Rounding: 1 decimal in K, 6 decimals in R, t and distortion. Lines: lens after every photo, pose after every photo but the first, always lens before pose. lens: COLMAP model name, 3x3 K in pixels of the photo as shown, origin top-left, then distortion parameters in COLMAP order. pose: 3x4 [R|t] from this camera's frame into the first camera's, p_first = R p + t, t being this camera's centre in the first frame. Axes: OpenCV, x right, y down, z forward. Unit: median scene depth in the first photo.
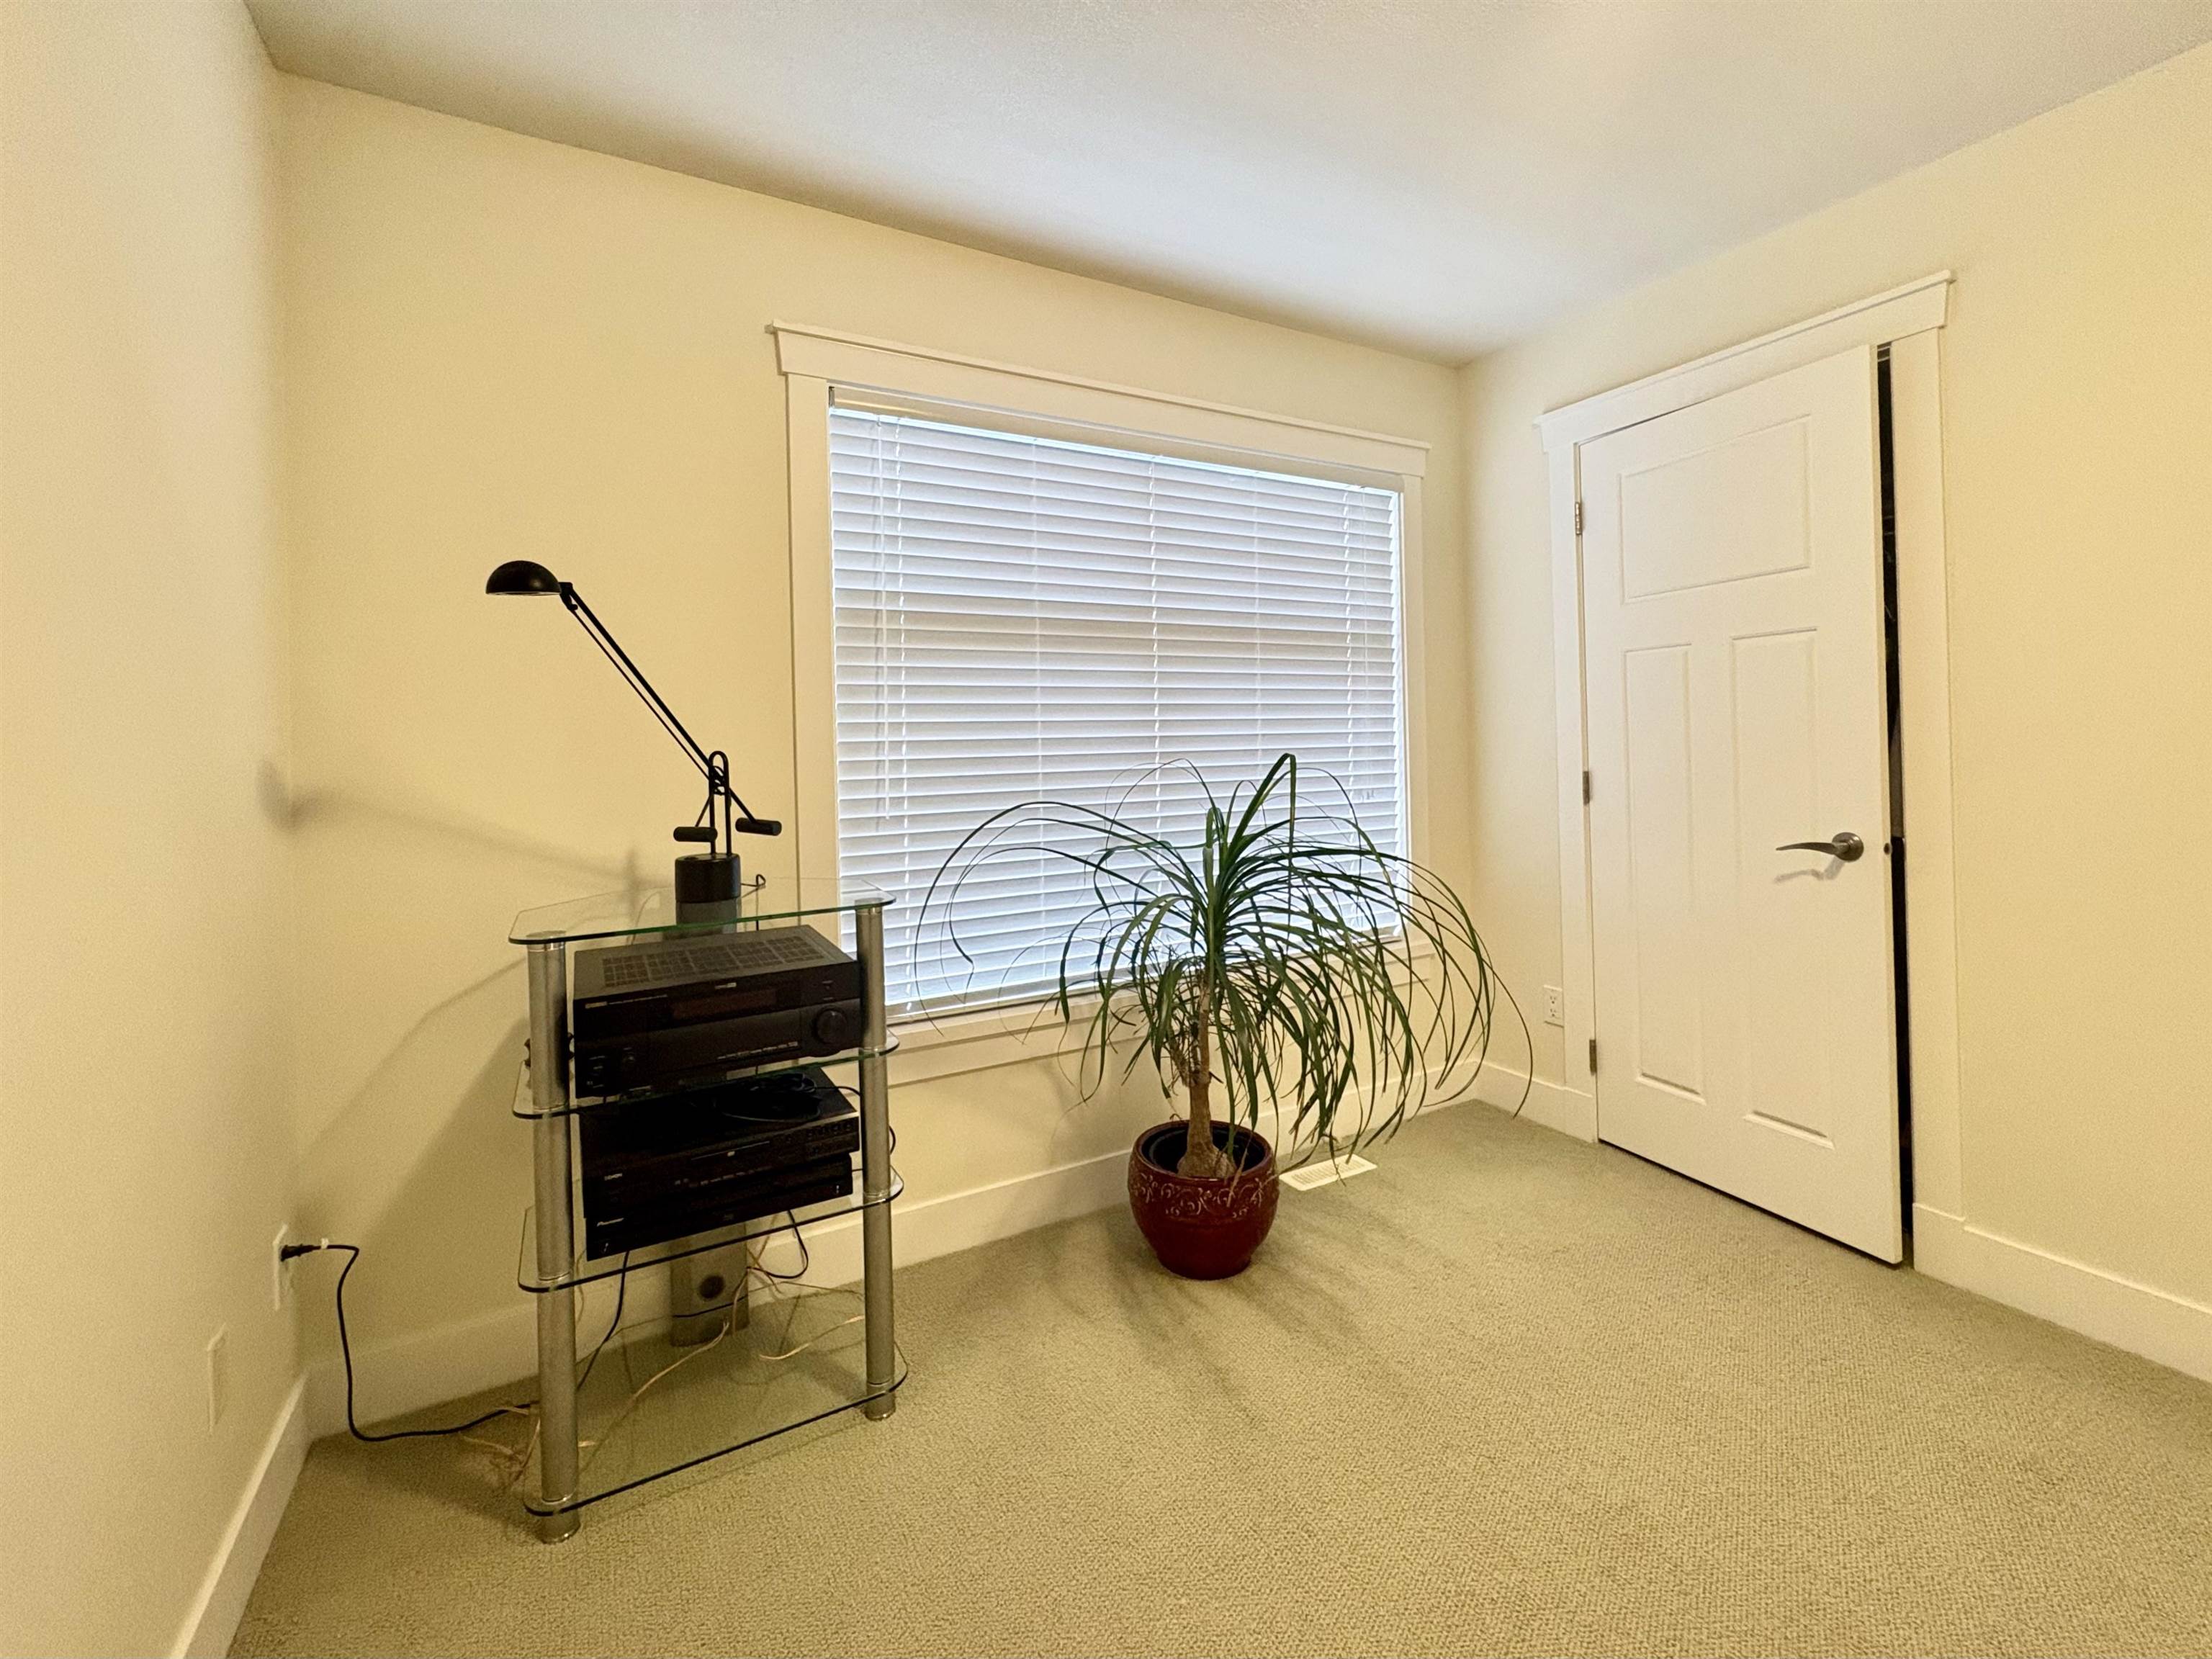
lens RADIAL K [[931.1, 0, 1098.2], [0, 931.1, 726.8], [0, 0, 1]] dist [-0.002785, -0.000416]
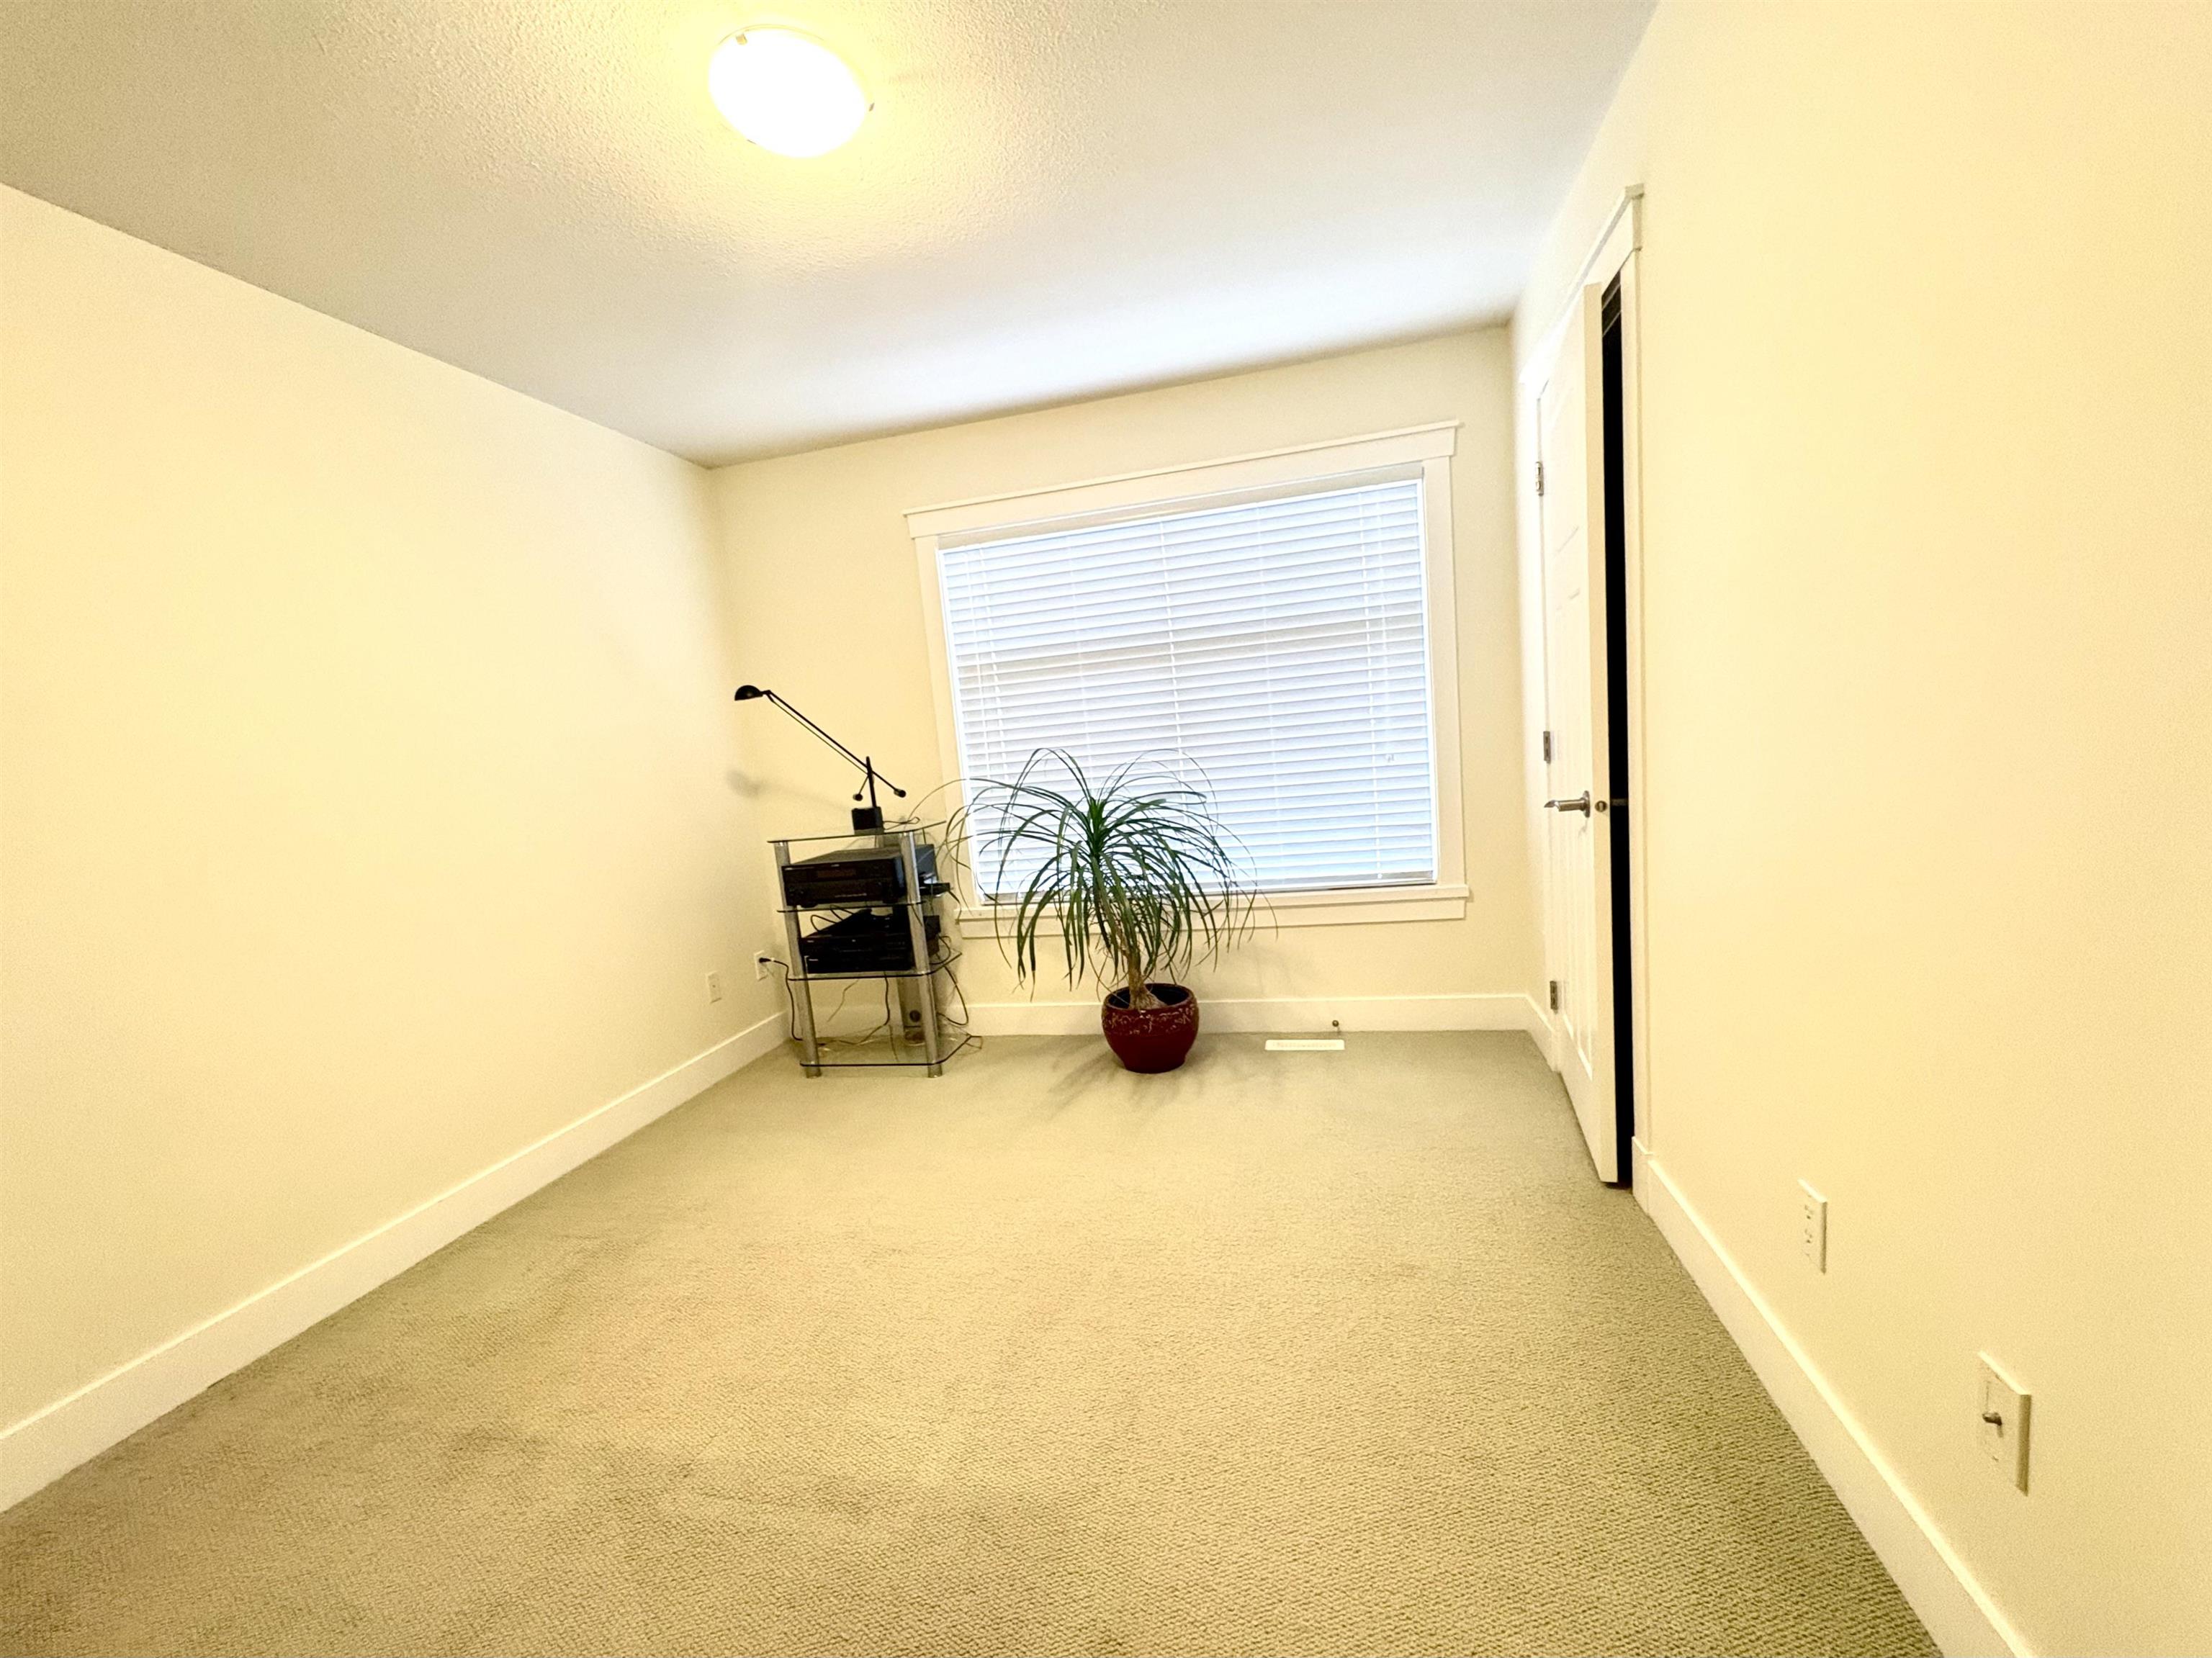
lens RADIAL K [[878.9, 0, 1103.6], [0, 878.9, 827.3], [0, 0, 1]] dist [-0.000456, 0.000186]
pose [[0.751444, 0.020857, -0.659467, 1.052618], [0.084945, 0.988124, 0.128044, -0.018846], [0.654306, -0.152236, 0.740748, -0.089566]]
